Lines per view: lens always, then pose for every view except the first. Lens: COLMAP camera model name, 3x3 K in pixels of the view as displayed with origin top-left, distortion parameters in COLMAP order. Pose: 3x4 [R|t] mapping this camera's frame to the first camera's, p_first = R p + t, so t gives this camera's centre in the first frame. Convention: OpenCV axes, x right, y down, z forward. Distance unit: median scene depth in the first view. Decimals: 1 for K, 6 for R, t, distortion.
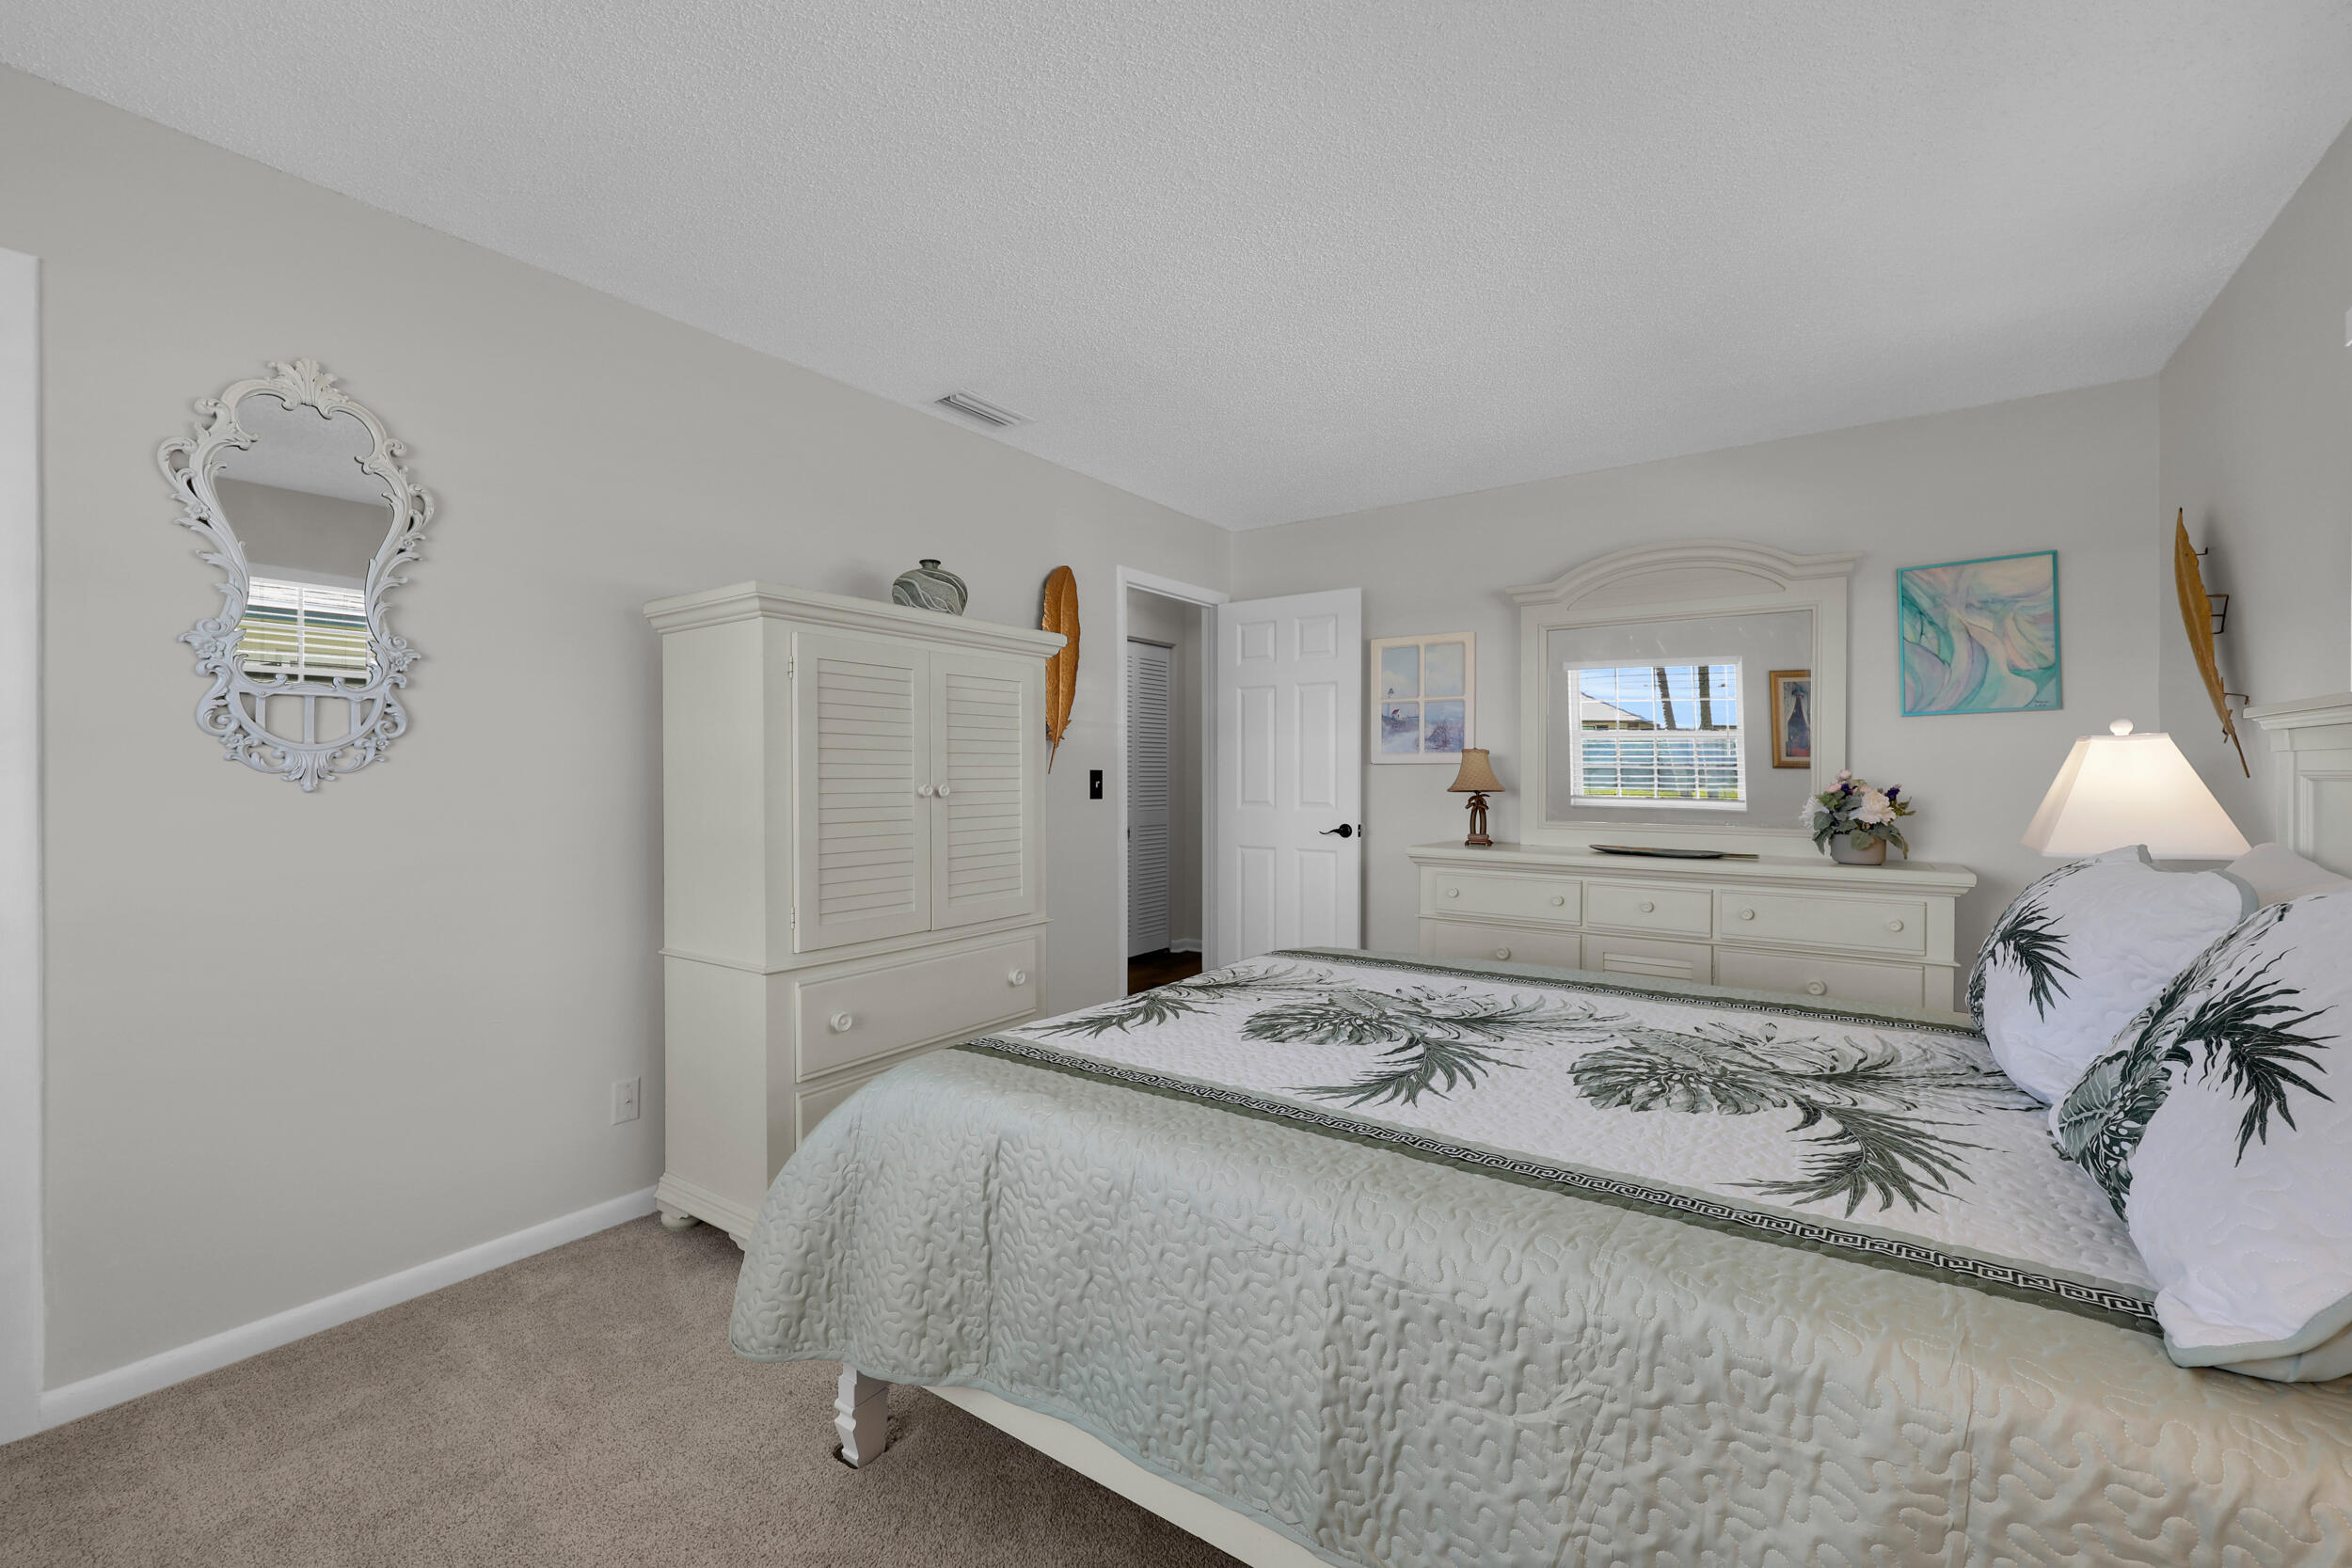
lens RADIAL K [[959.6, 0, 1173.7], [0, 959.6, 797.3], [0, 0, 1]] dist [-0.000955, -0.000278]
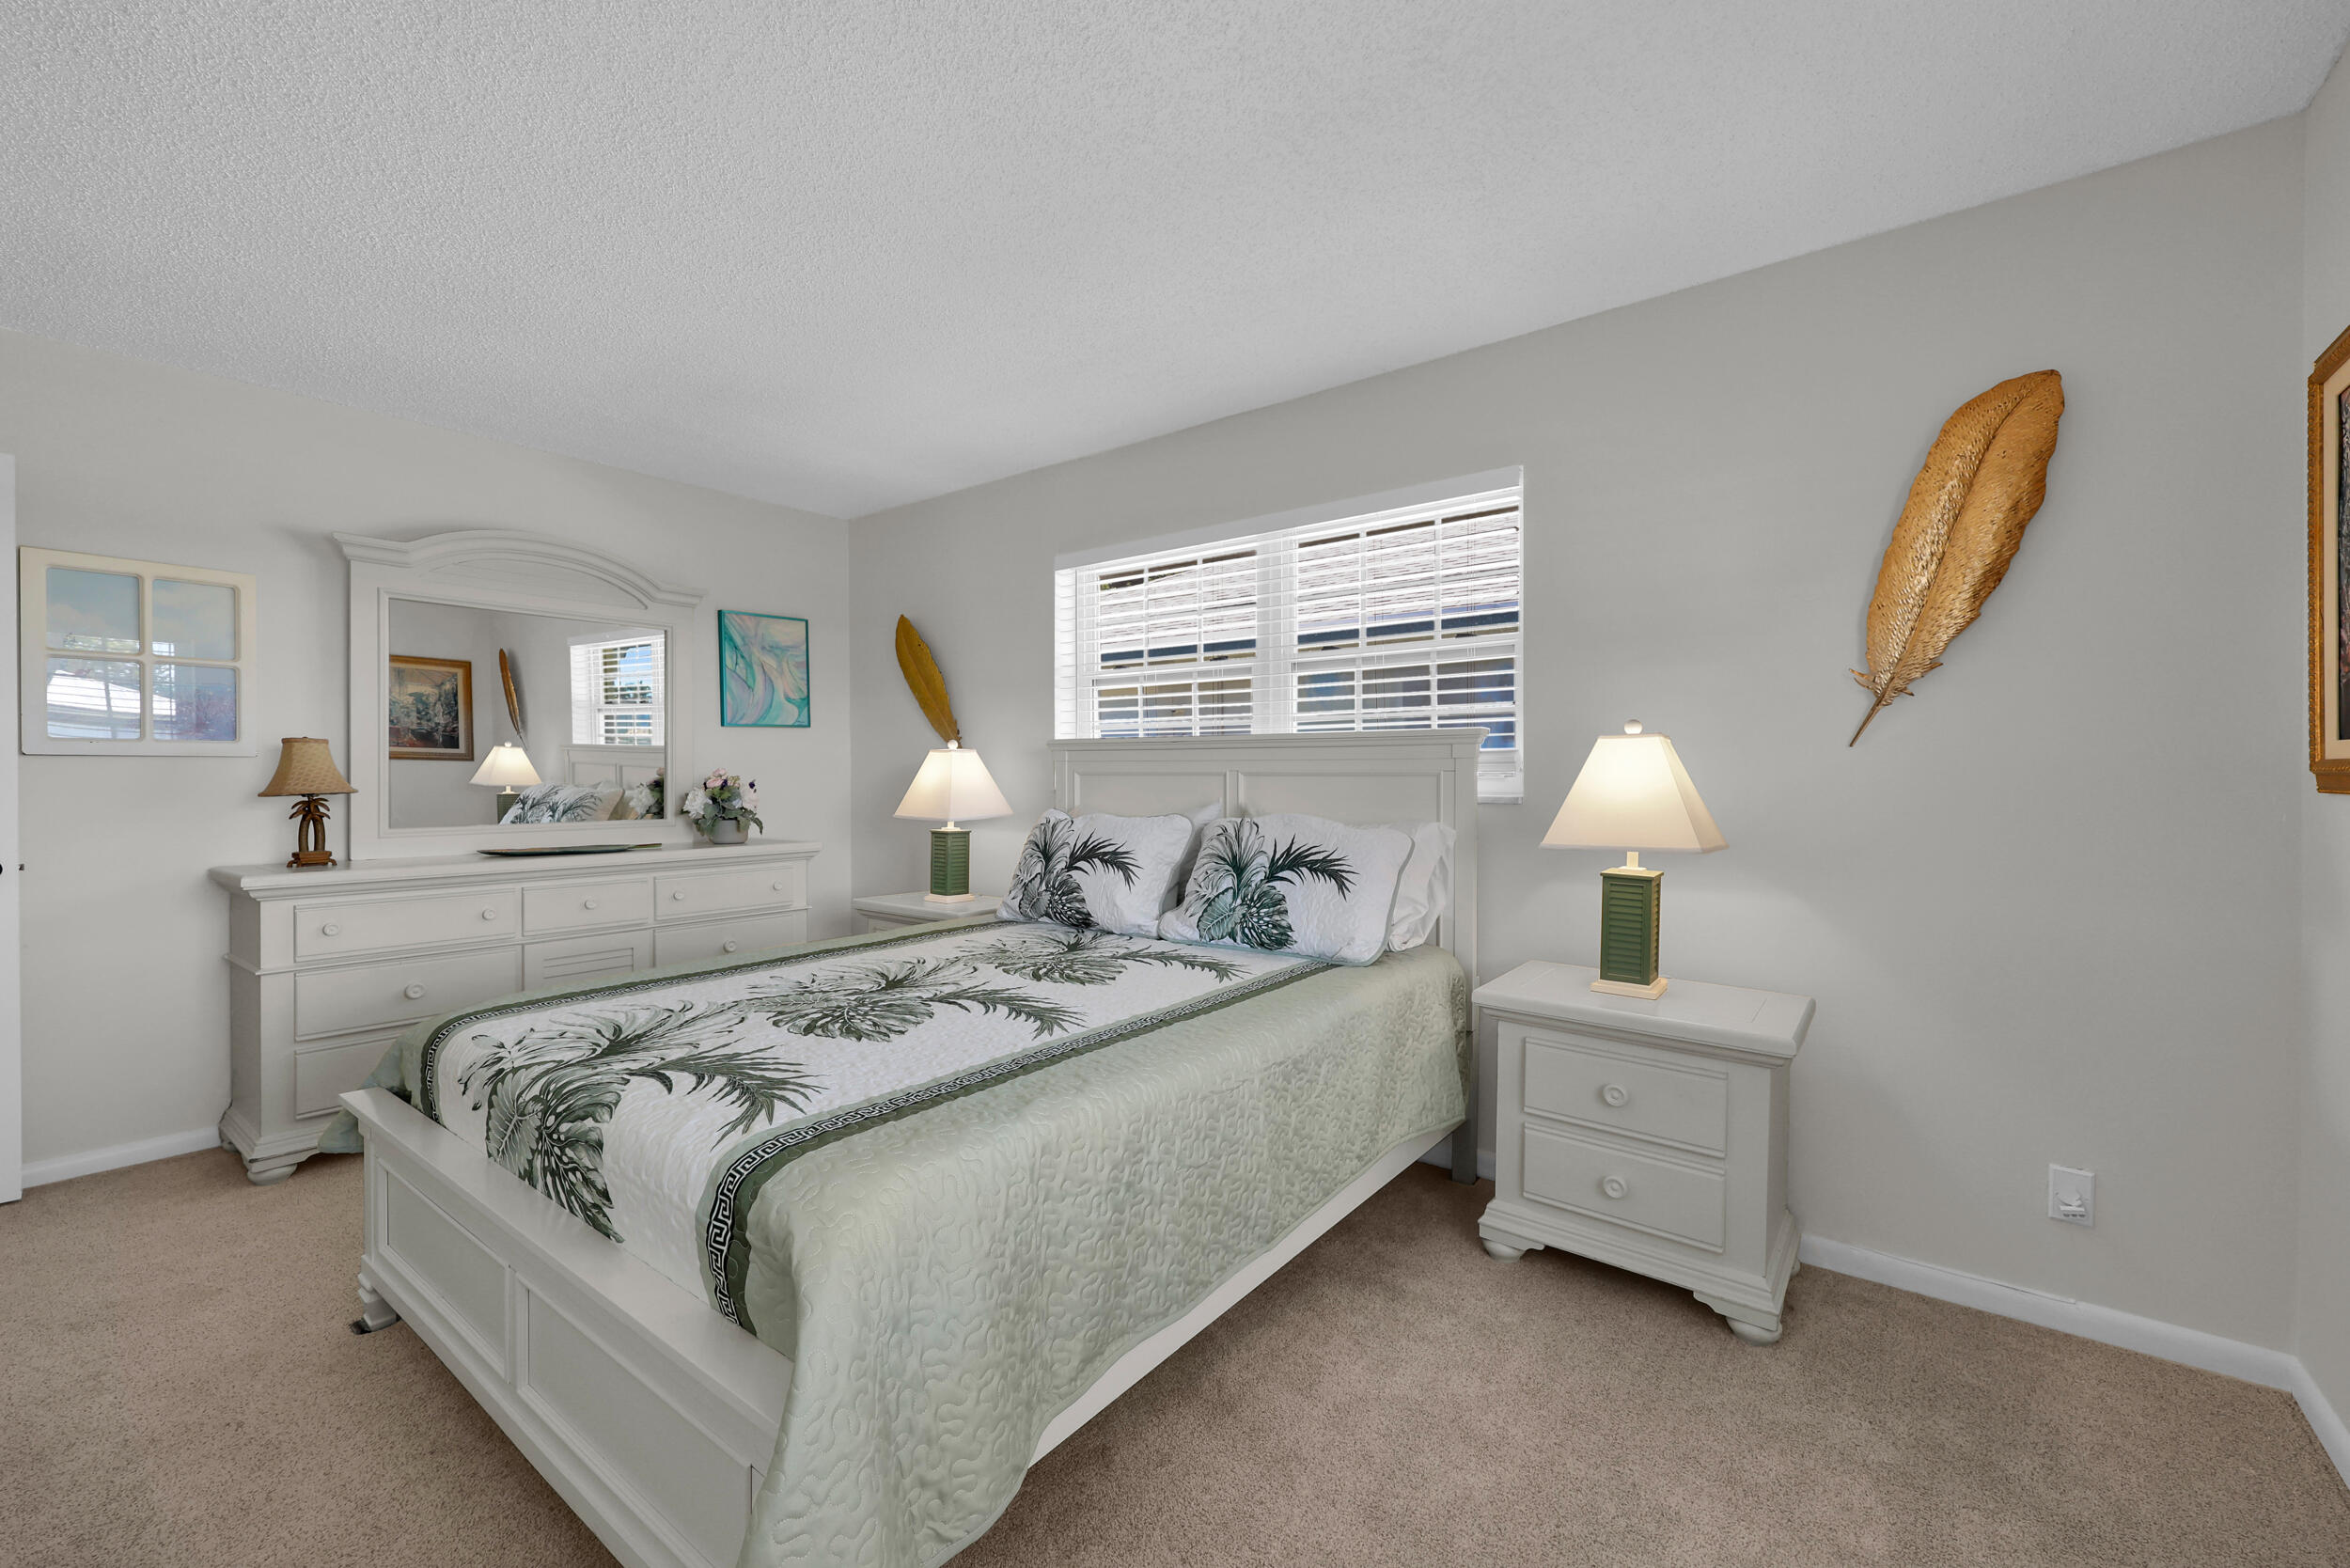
lens RADIAL K [[958.9, 0, 1180.1], [0, 958.9, 761.1], [0, 0, 1]] dist [-0.000955, -0.000278]
pose [[0.036128, 0.013777, 0.999252, -0.512001], [0.025883, 0.999557, -0.014717, -0.005245], [-0.999012, 0.026396, 0.035755, 0.378883]]
